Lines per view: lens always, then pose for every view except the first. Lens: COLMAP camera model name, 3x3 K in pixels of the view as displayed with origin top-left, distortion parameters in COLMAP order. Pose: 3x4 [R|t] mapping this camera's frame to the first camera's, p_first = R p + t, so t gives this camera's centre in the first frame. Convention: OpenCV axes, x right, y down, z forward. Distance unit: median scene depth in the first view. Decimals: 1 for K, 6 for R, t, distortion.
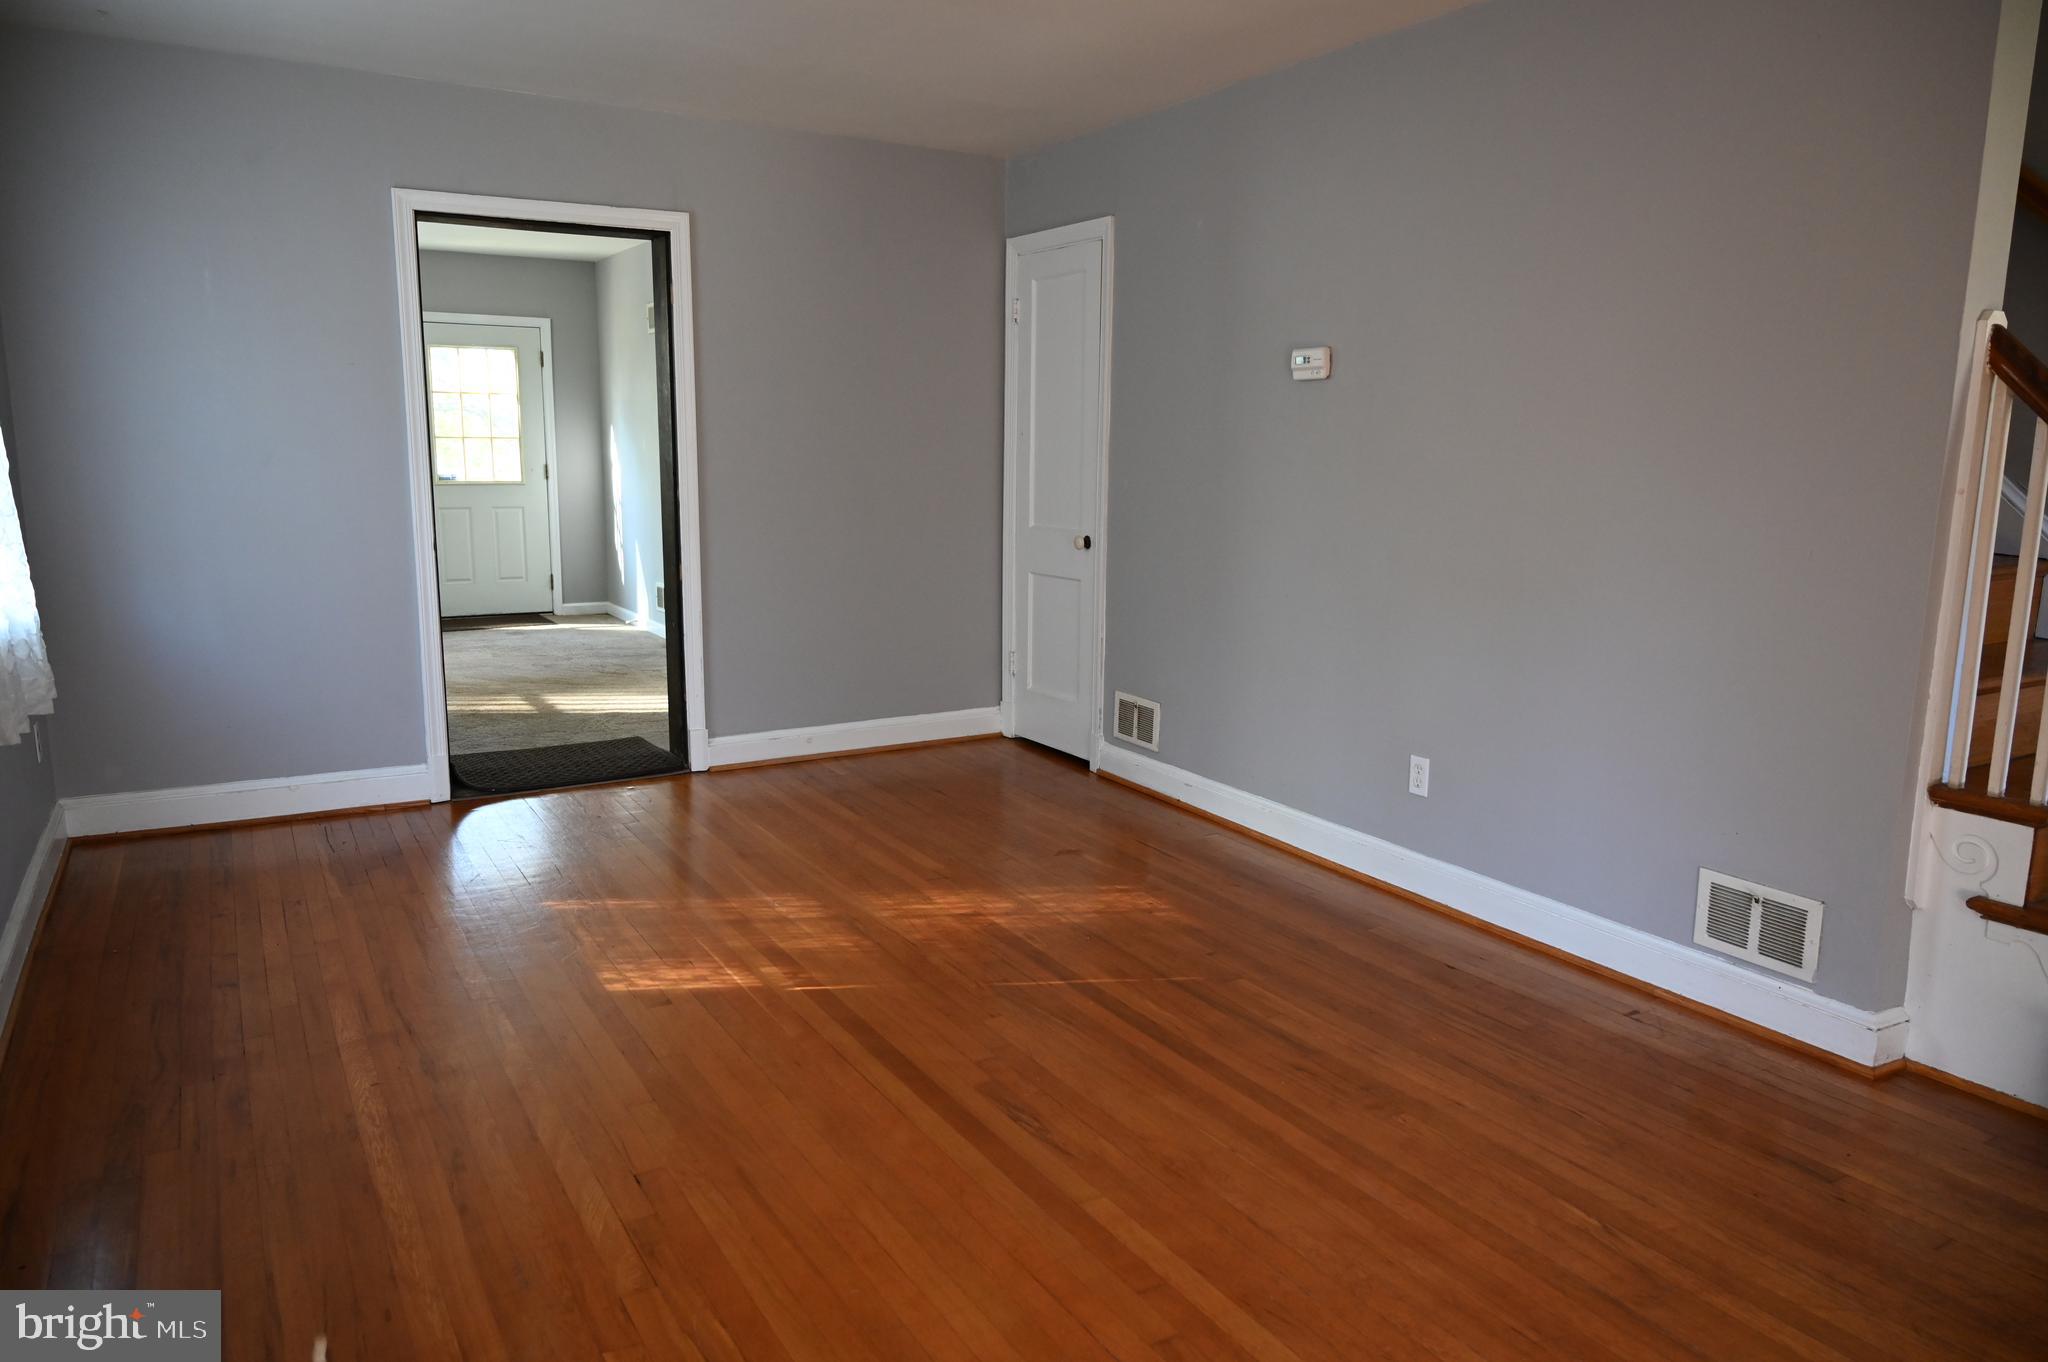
lens RADIAL K [[1376.5, 0, 1024.0], [0, 1376.5, 681.0], [0, 0, 1]] dist [-0.004378, -0.000368]
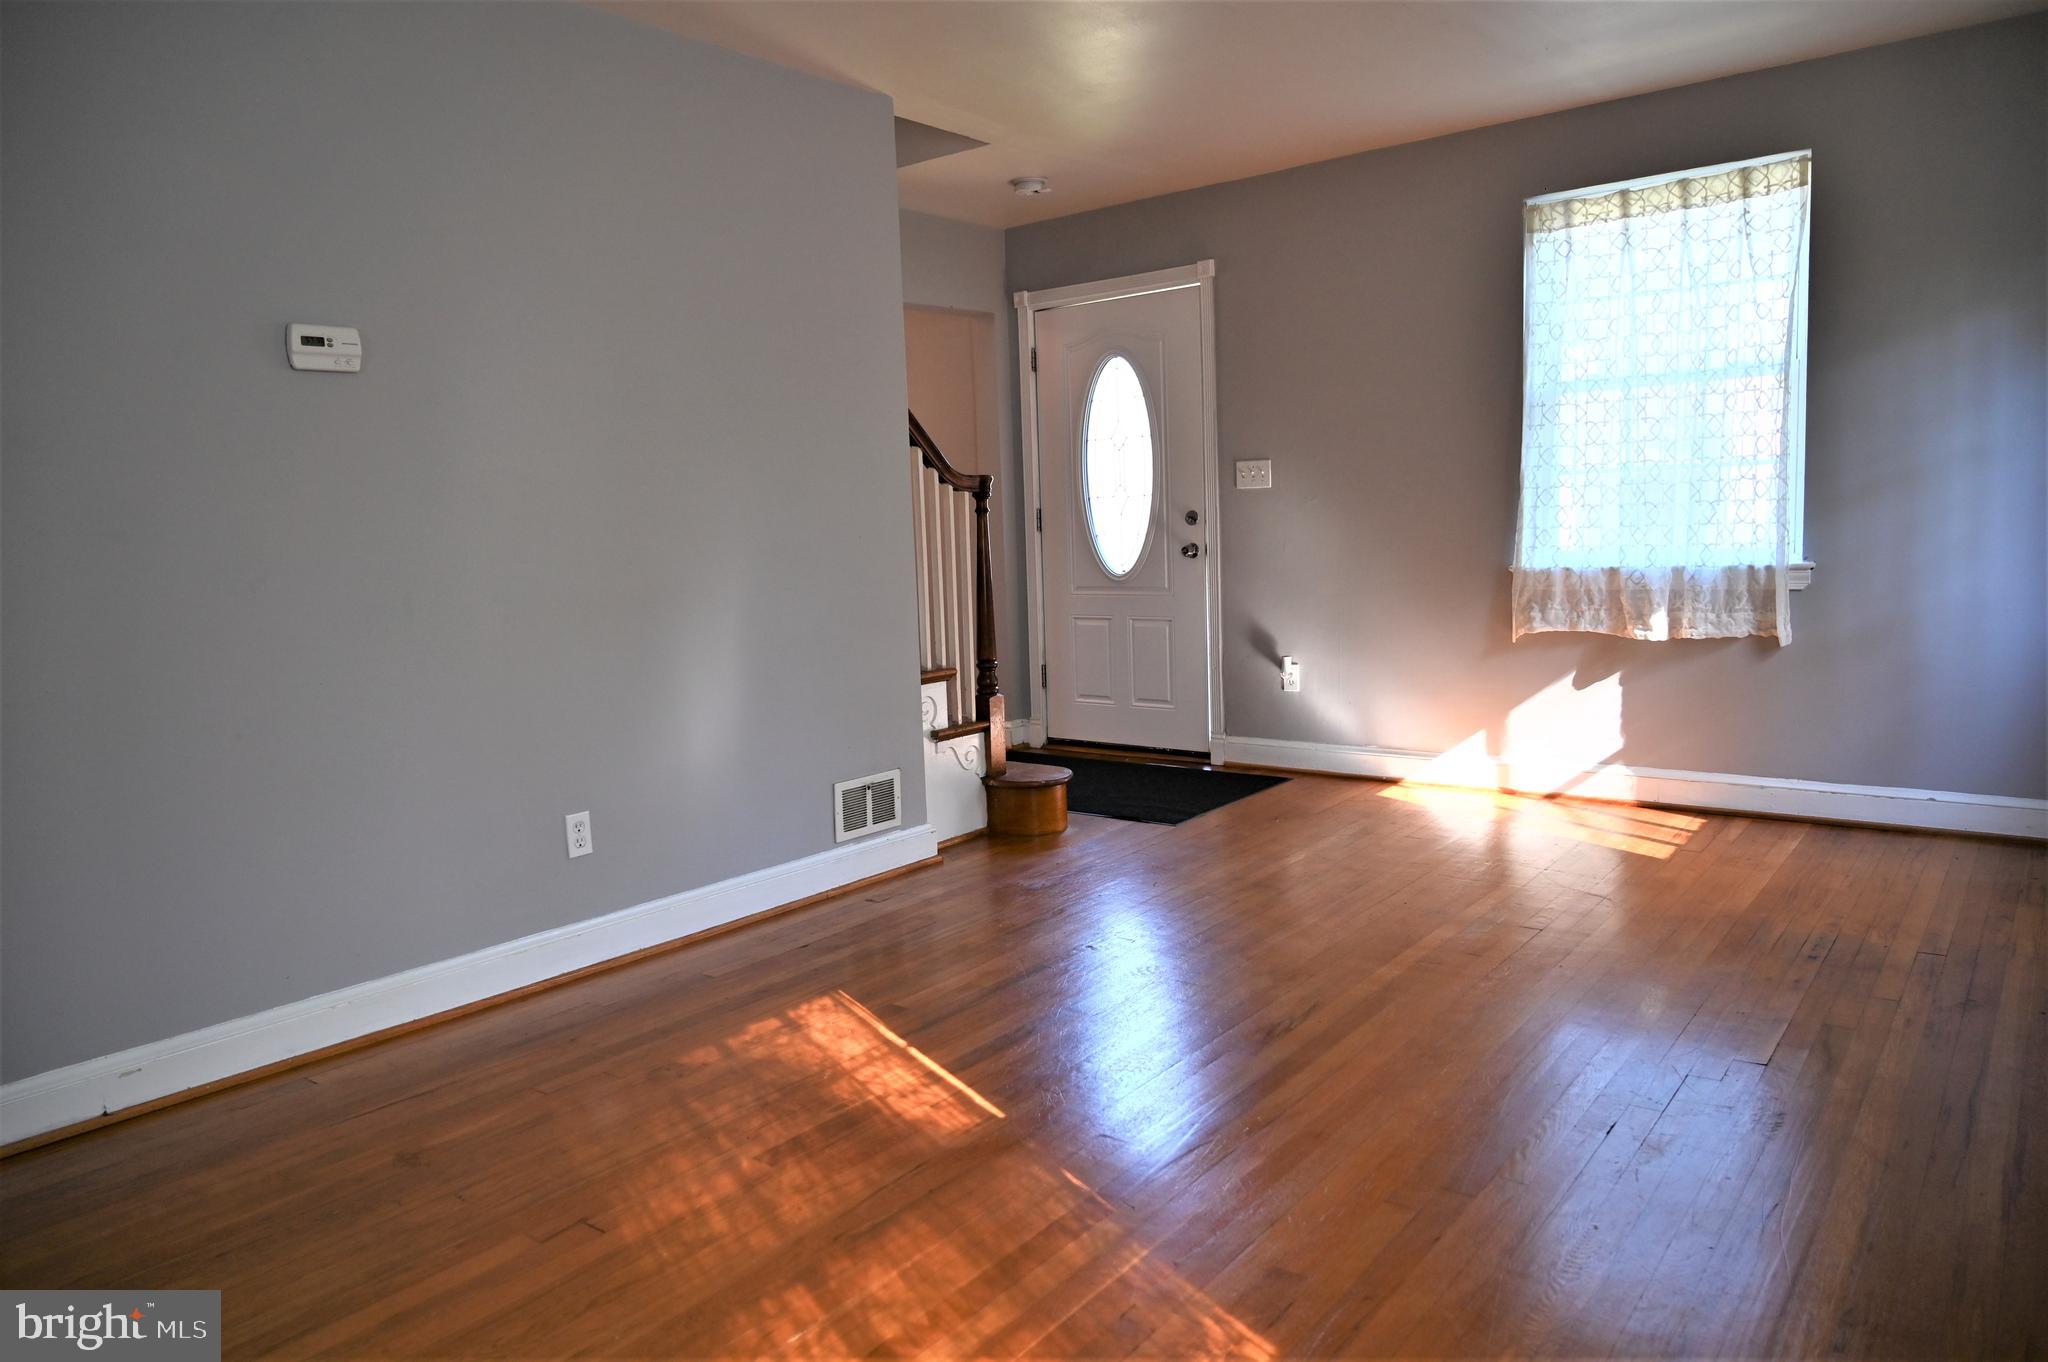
lens RADIAL K [[1376.5, 0, 1024.0], [0, 1376.5, 681.0], [0, 0, 1]] dist [-0.004378, -0.000368]
pose [[-0.359229, -0.107811, 0.927001, -0.809693], [0.194786, 0.962767, 0.187454, -0.176313], [-0.912695, 0.247906, -0.324853, 1.294437]]
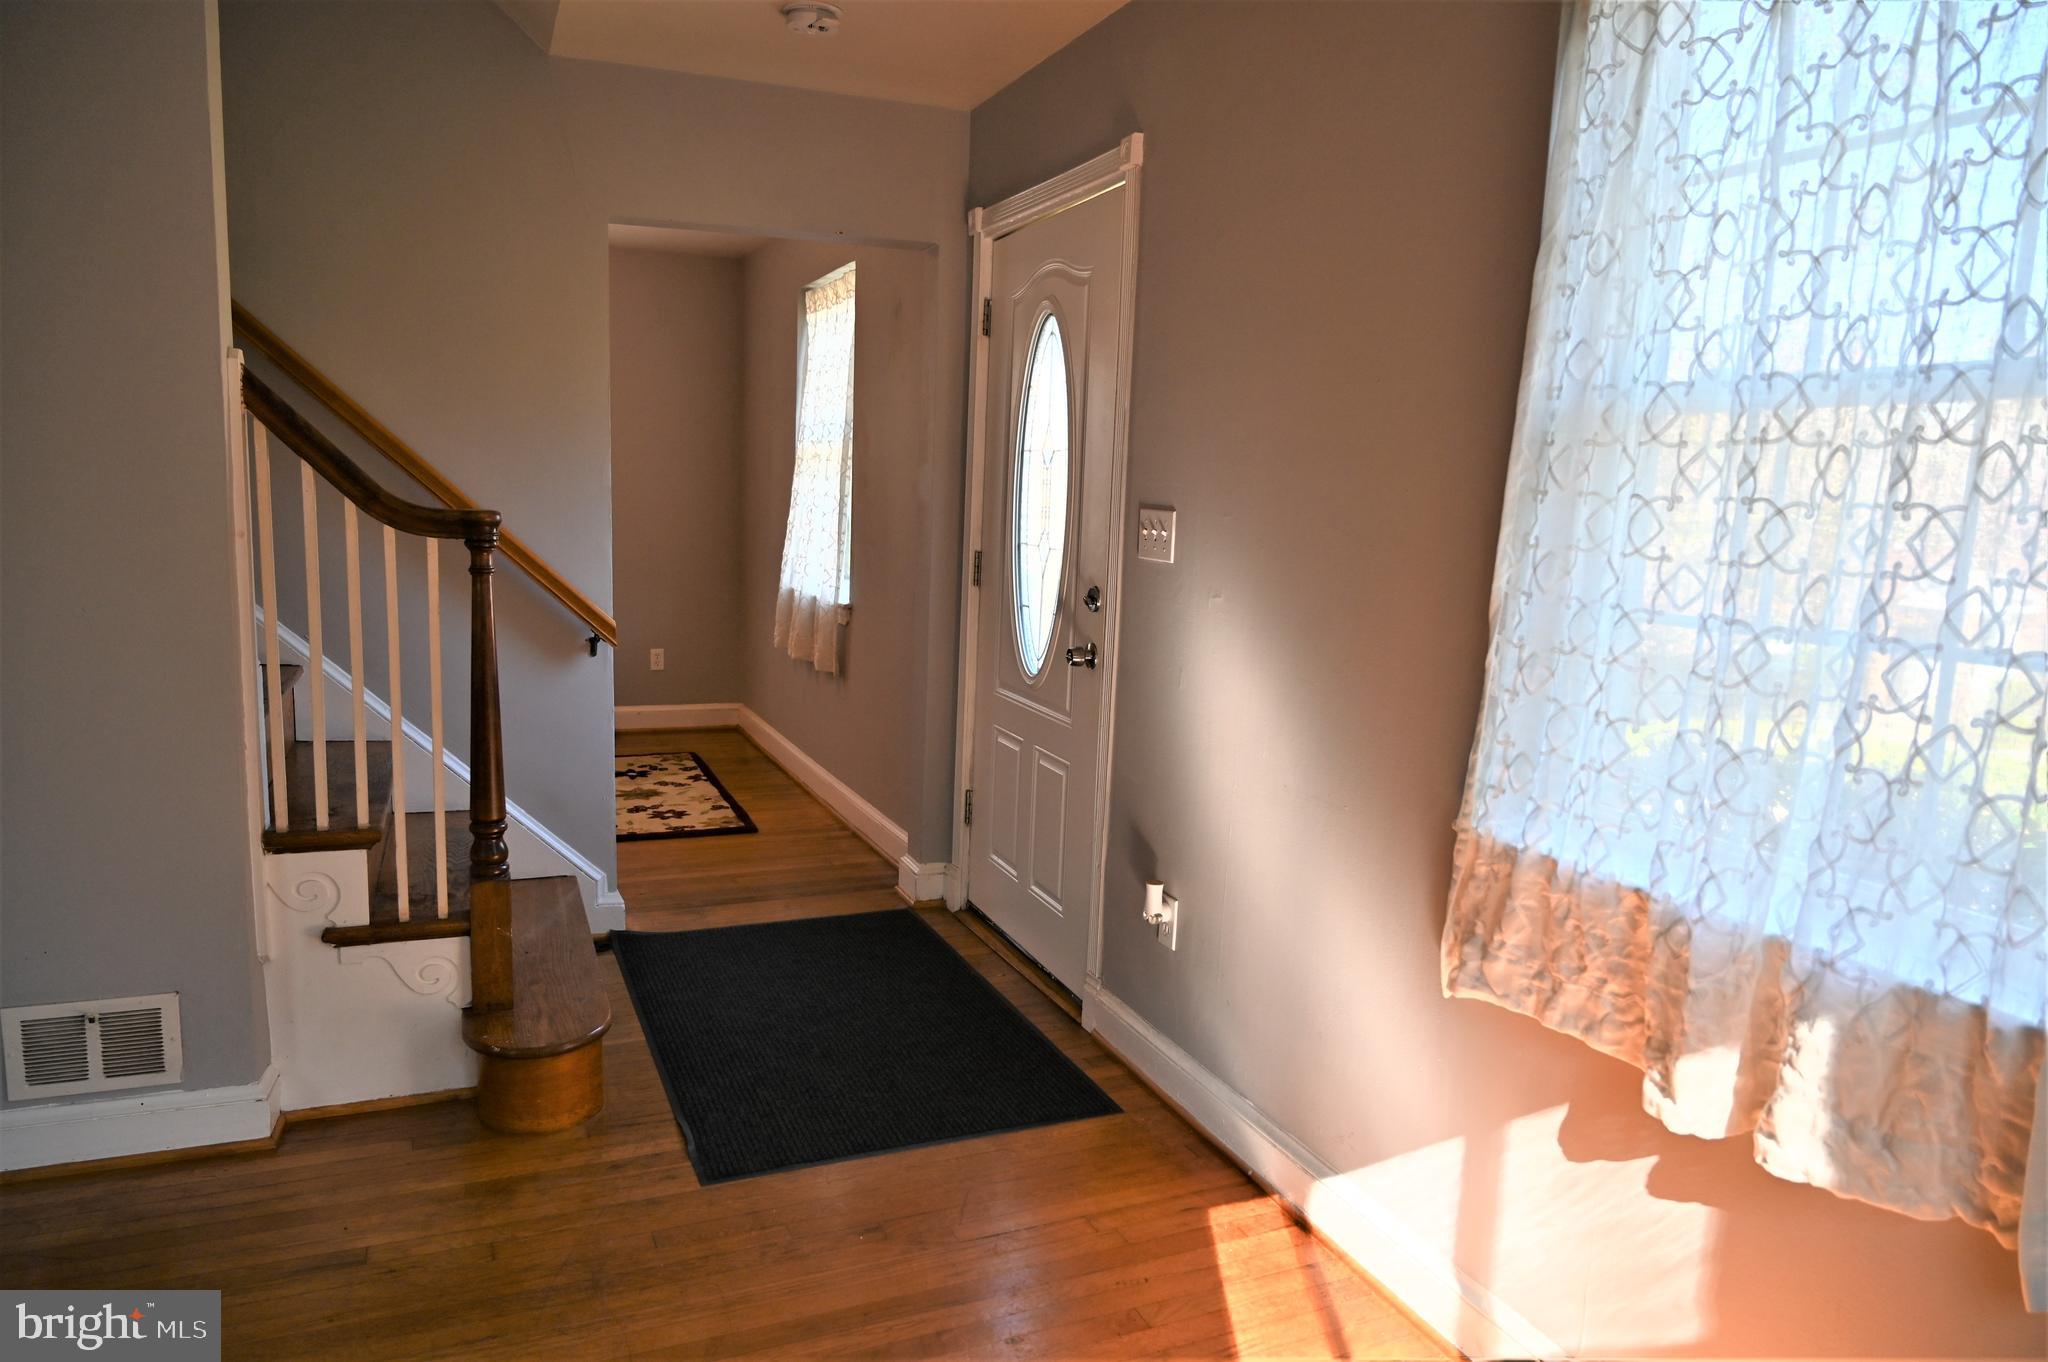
lens RADIAL K [[1373.5, 0, 1024.0], [0, 1373.5, 681.0], [0, 0, 1]] dist [-0.005132, -0.005562]
pose [[0.156297, -0.150007, 0.976253, -0.170081], [0.140286, 0.981751, 0.128393, -0.073580], [-0.977697, 0.116887, 0.174489, 0.269381]]
